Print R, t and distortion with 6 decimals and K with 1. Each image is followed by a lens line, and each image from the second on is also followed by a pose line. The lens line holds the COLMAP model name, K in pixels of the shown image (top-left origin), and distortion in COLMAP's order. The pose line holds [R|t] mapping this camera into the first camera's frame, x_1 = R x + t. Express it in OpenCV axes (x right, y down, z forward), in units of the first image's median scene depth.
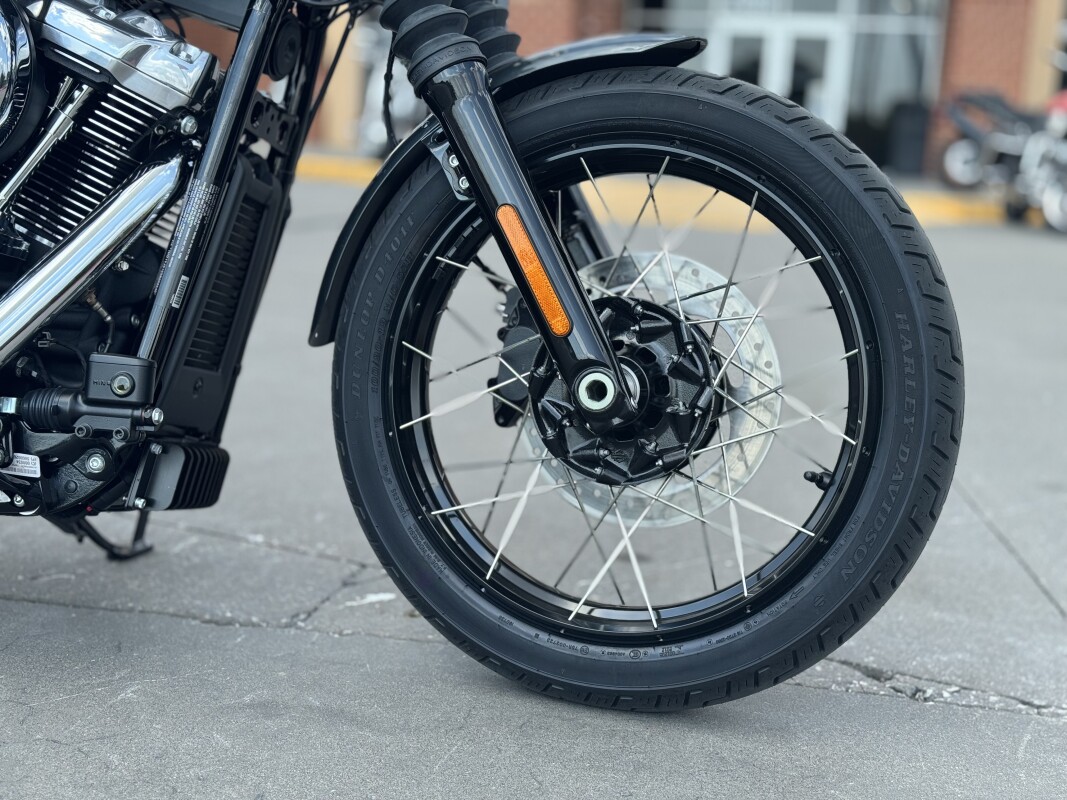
lens RADIAL K [[1506.5, 0, 535.3], [0, 1506.5, 406.5], [0, 0, 1]] dist [0.158730, -0.035595]
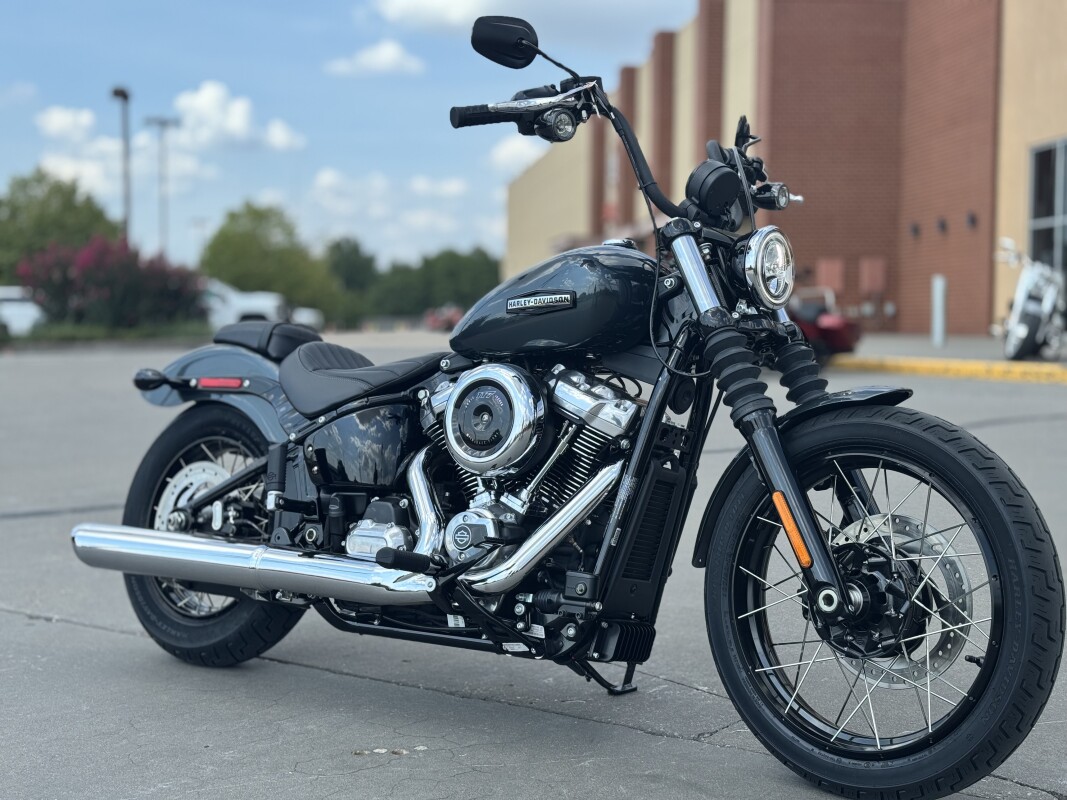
lens RADIAL K [[1506.5, 0, 535.3], [0, 1506.5, 406.5], [0, 0, 1]] dist [0.158730, -0.035595]
pose [[0.900955, -0.028015, -0.433008, 0.457885], [-0.024552, 0.993023, -0.115332, -0.020121], [0.433218, 0.114541, 0.893981, -0.655418]]
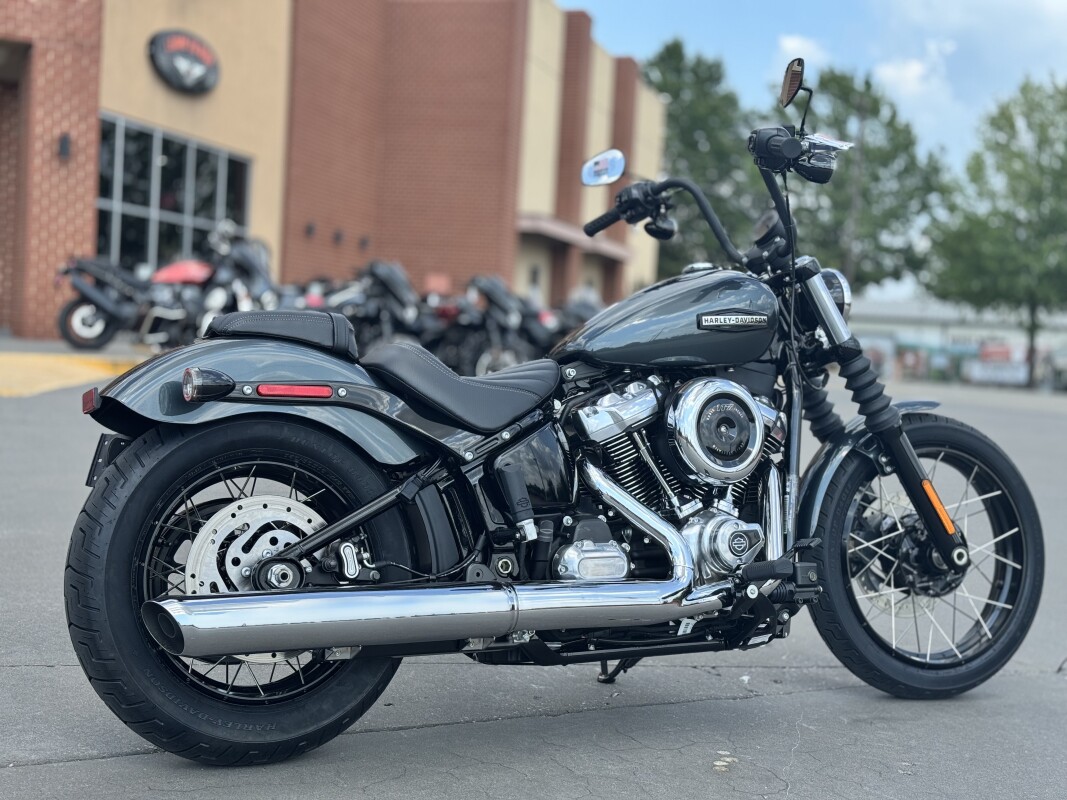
lens RADIAL K [[1506.5, 0, 535.3], [0, 1506.5, 406.5], [0, 0, 1]] dist [0.158730, -0.035595]
pose [[0.744827, -0.039785, 0.666070, -1.869337], [0.087551, 0.995418, -0.038447, -0.193506], [-0.661489, 0.086952, 0.744897, -0.322782]]
